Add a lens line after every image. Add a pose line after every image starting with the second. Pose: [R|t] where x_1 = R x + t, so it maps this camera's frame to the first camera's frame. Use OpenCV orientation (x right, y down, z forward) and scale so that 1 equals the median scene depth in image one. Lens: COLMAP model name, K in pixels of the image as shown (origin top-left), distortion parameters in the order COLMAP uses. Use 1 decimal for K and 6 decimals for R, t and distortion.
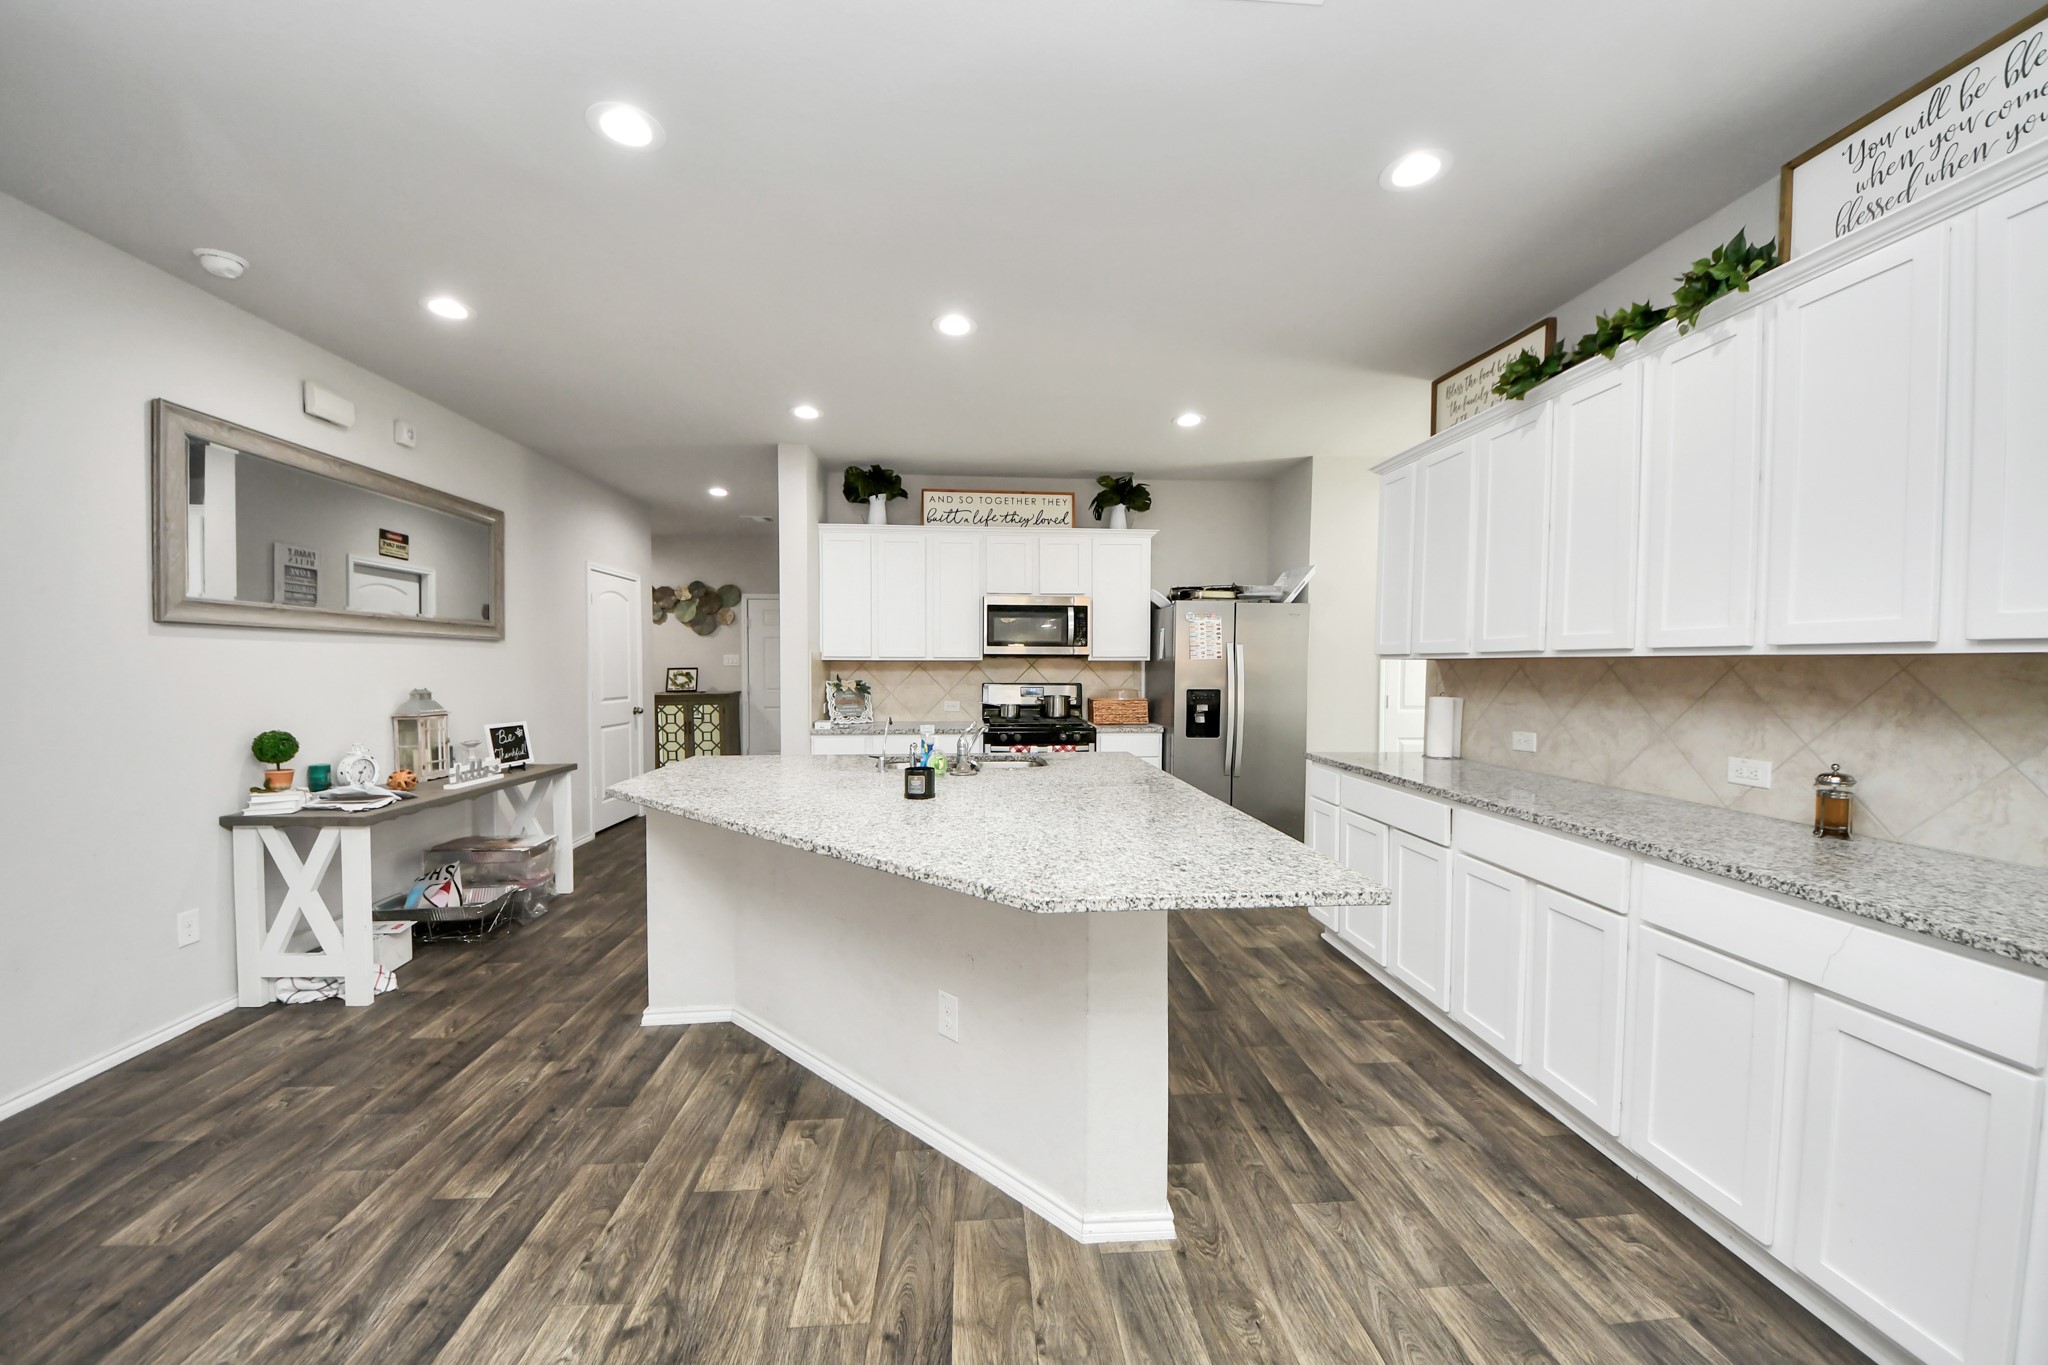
lens RADIAL K [[731.0, 0, 1008.3], [0, 731.0, 680.0], [0, 0, 1]] dist [0.011089, -0.008540]
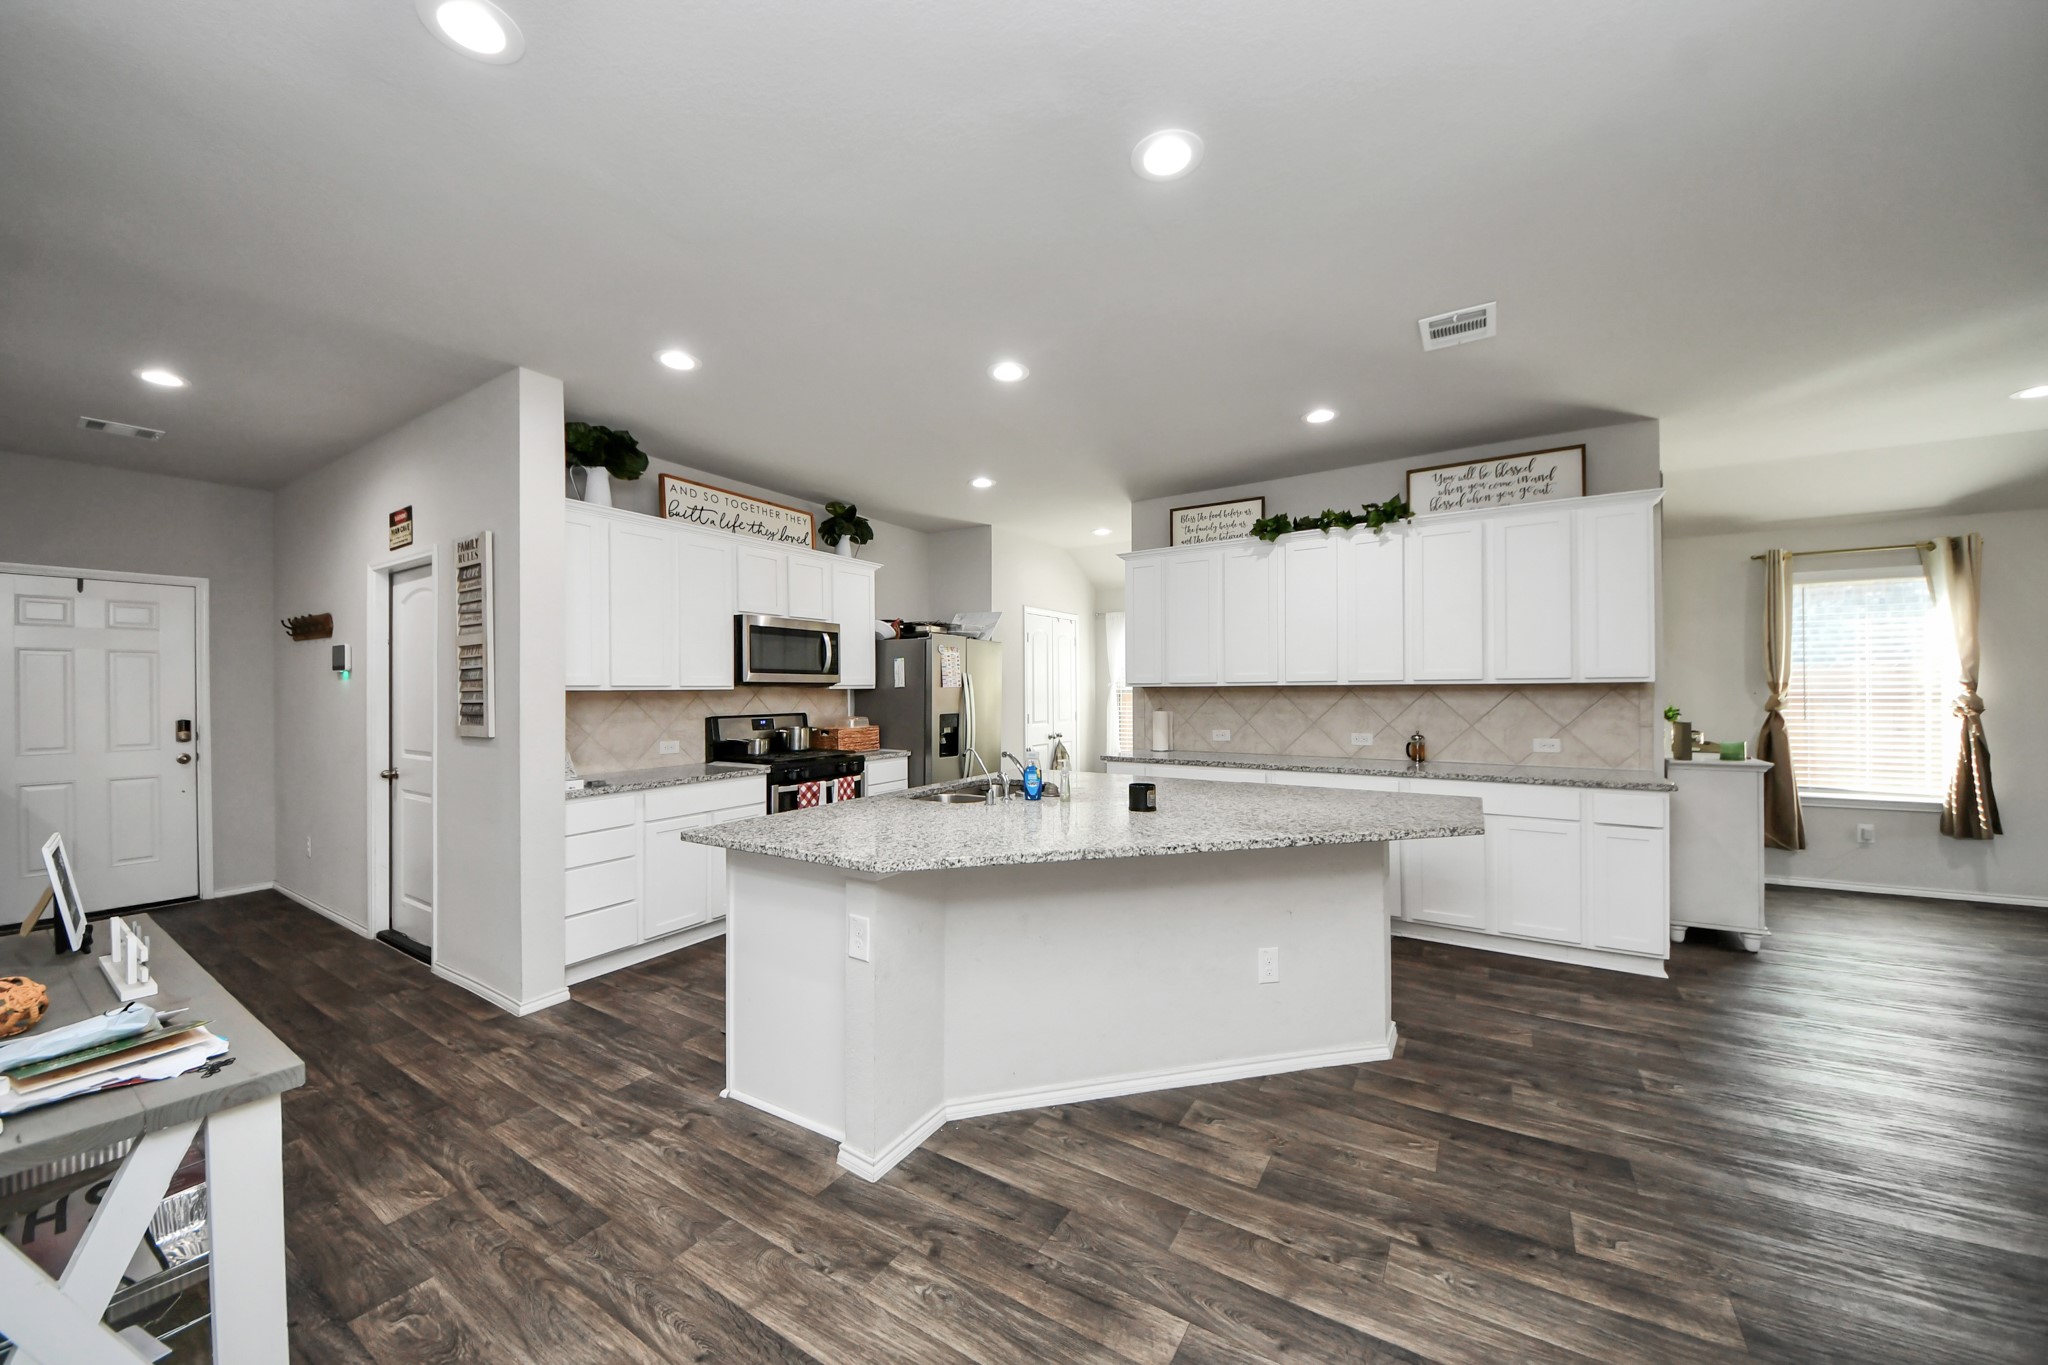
lens RADIAL K [[731.0, 0, 1018.9], [0, 731.0, 690.6], [0, 0, 1]] dist [0.011089, -0.008540]
pose [[0.590293, -0.007434, 0.807155, -1.167501], [0.025306, 0.999636, -0.009300, -0.018996], [-0.806792, 0.025916, 0.590266, 0.495083]]
